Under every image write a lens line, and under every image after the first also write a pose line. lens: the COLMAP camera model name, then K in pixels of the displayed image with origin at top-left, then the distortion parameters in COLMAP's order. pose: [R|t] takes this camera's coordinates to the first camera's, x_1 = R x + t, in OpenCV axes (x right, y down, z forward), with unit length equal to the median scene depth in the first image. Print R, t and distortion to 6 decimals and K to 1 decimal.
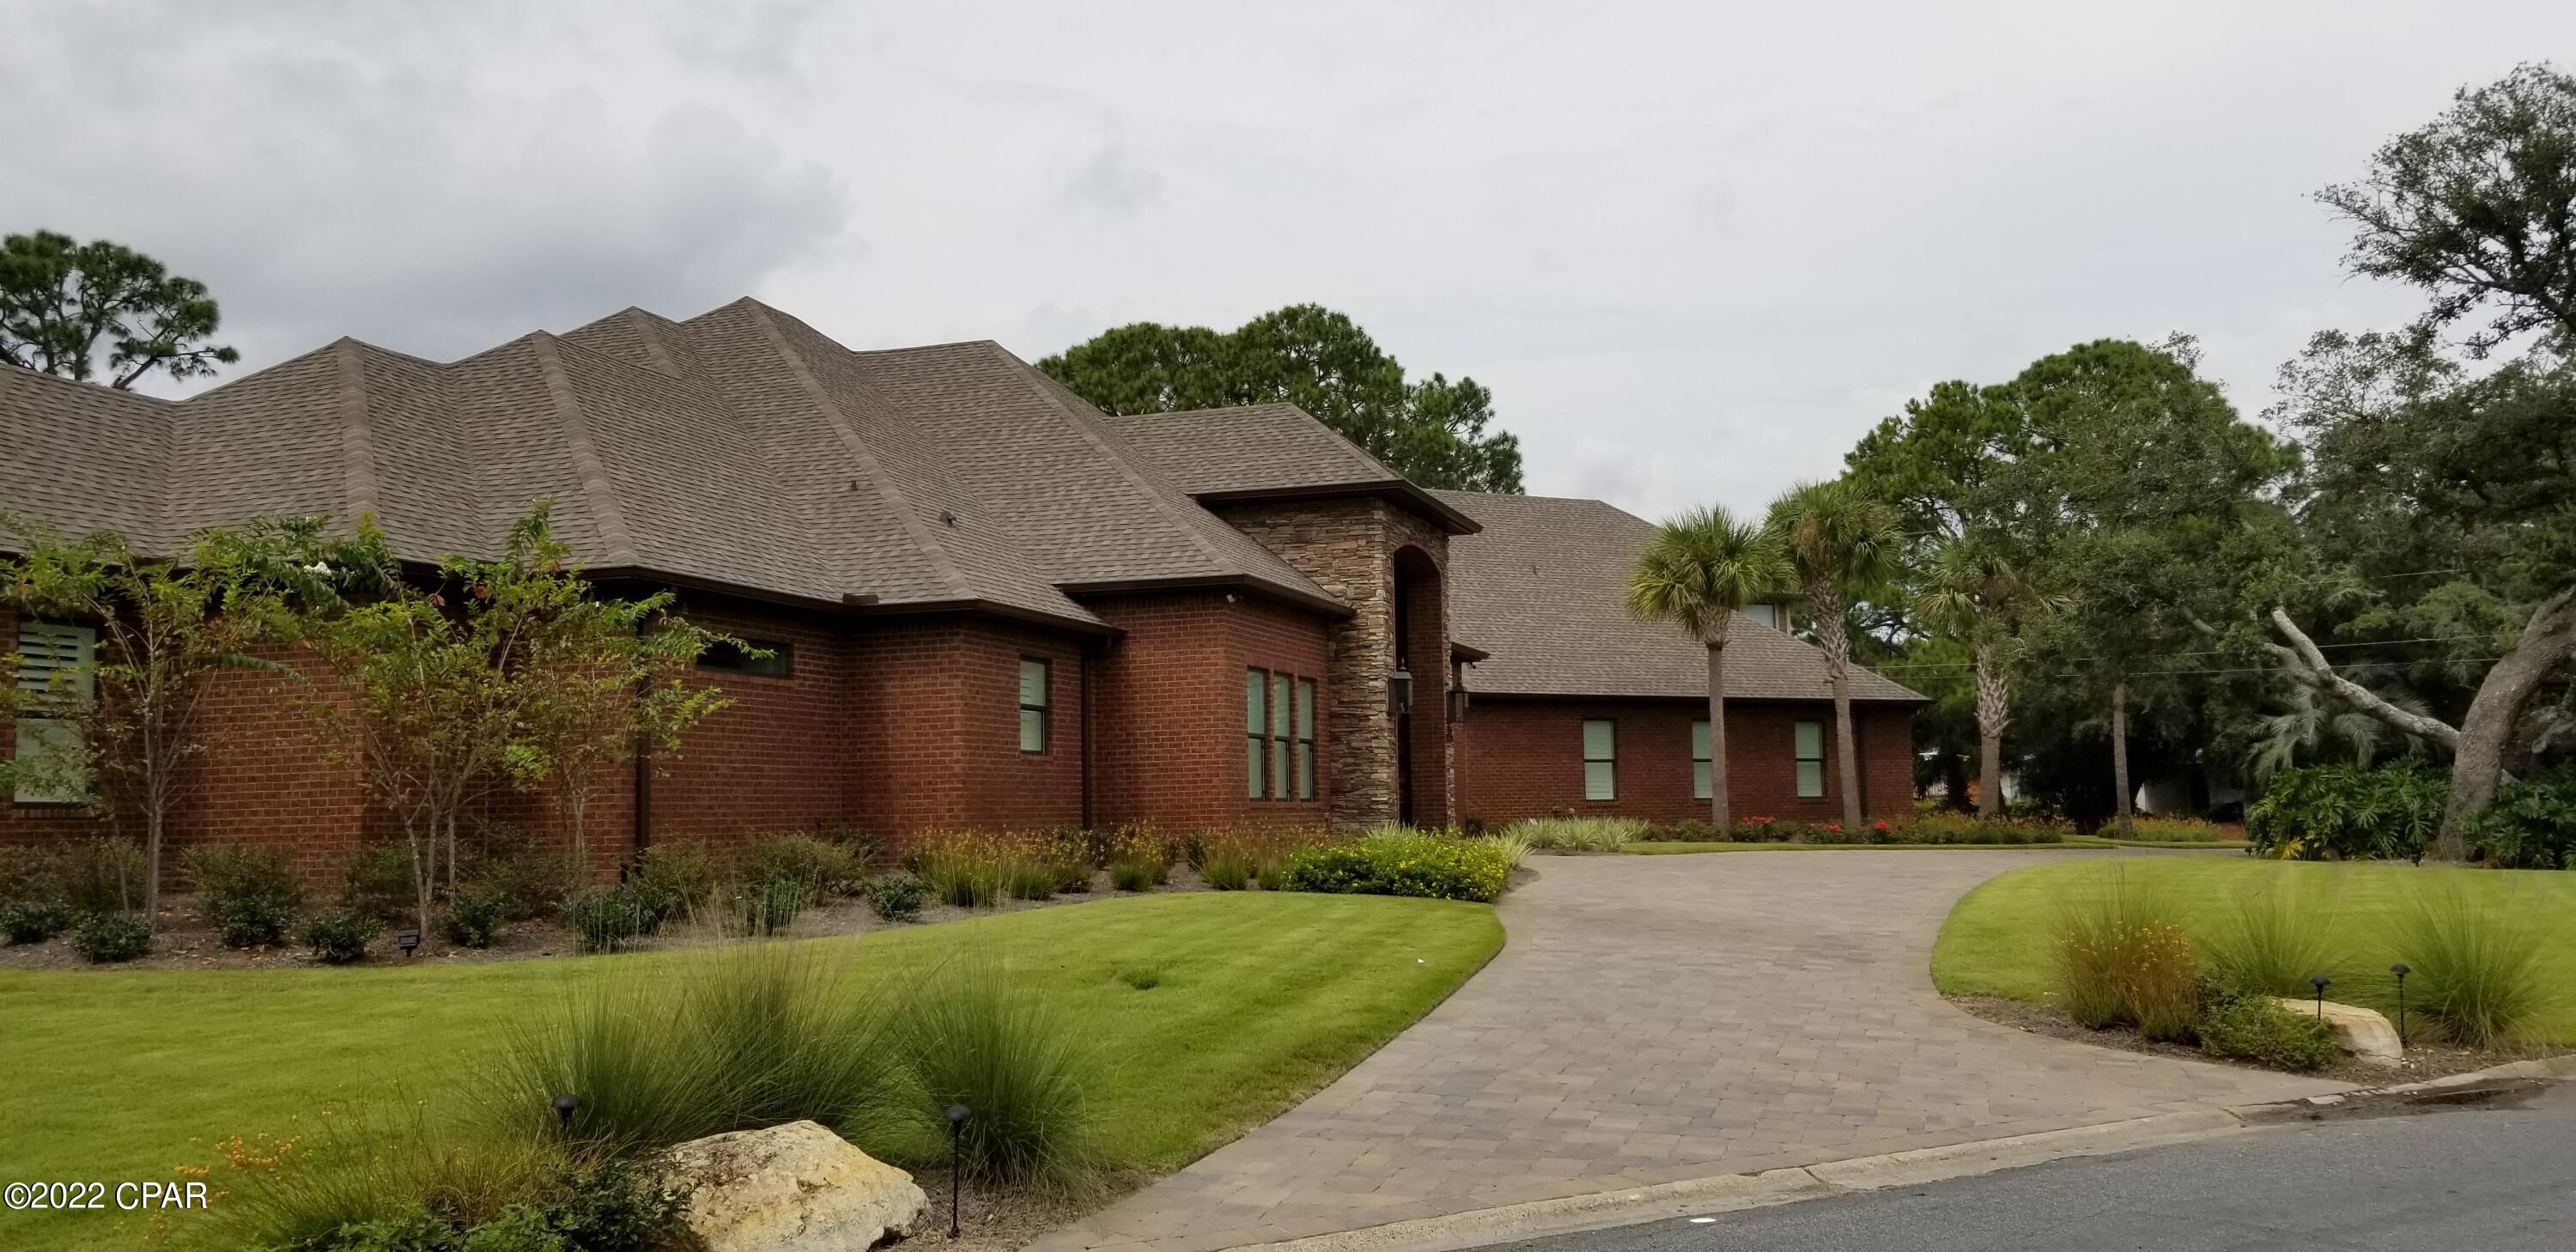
lens RADIAL K [[2119.9, 0, 1289.7], [0, 2119.9, 574.6], [0, 0, 1]] dist [0.132490, -0.263574]
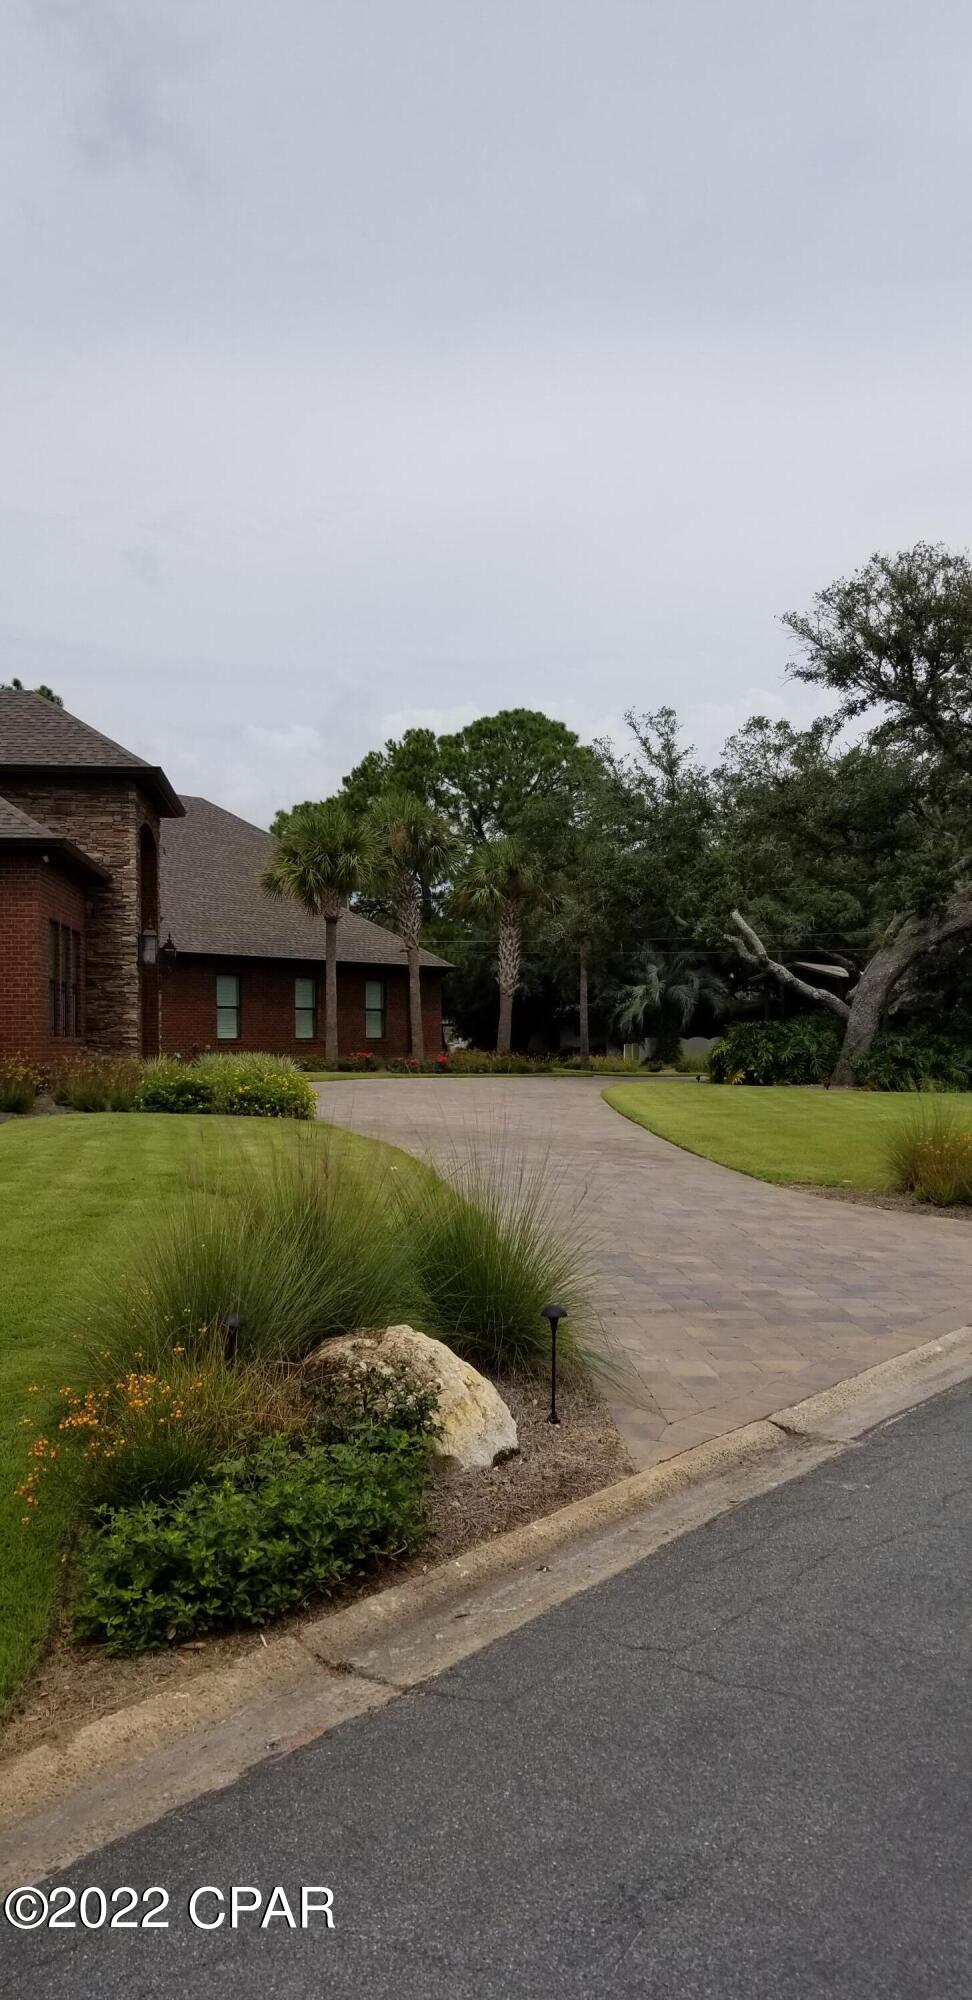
lens RADIAL K [[1645.8, 0, 486.0], [0, 1645.8, 1000.0], [0, 0, 1]] dist [0.132490, -0.263574]
pose [[0.911400, 0.024132, 0.410813, -0.127776], [-0.057192, 0.996019, 0.068374, 0.008923], [-0.407528, -0.085811, 0.909152, 0.062026]]
